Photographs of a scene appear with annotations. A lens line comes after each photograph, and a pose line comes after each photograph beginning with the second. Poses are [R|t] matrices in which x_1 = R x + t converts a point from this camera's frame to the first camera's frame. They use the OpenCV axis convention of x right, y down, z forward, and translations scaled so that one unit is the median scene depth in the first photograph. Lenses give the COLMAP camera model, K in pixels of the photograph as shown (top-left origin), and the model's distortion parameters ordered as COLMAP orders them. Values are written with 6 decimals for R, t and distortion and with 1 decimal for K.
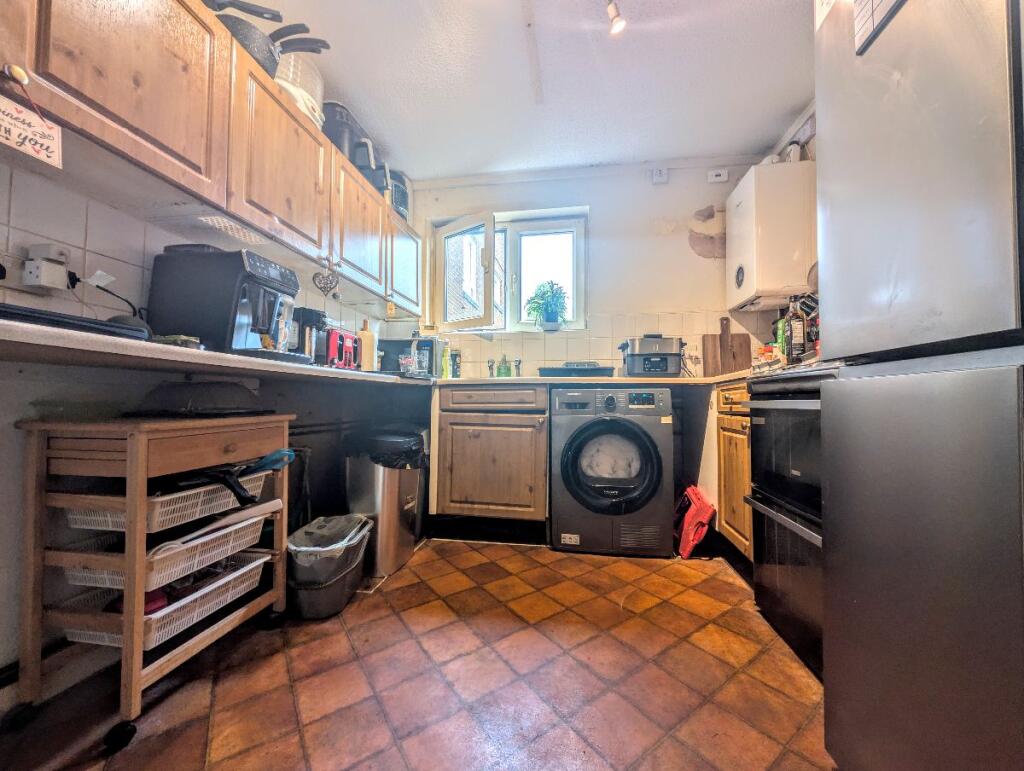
lens RADIAL K [[388.0, 0, 509.4], [0, 388.0, 387.2], [0, 0, 1]] dist [-0.000340, 0.000588]
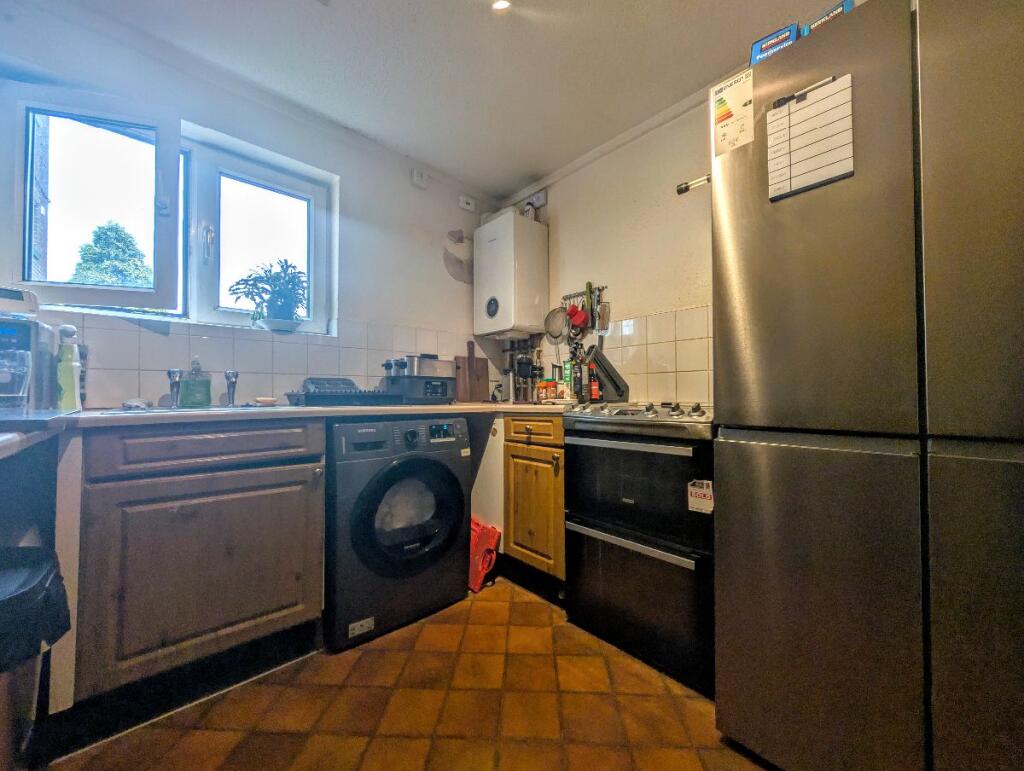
lens RADIAL K [[388.0, 0, 514.2], [0, 388.0, 387.4], [0, 0, 1]] dist [-0.000340, 0.000588]
pose [[0.614129, 0.010064, 0.789142, -0.242248], [-0.020455, 0.999786, 0.003168, -0.071162], [-0.788941, -0.018088, 0.614203, 0.305445]]
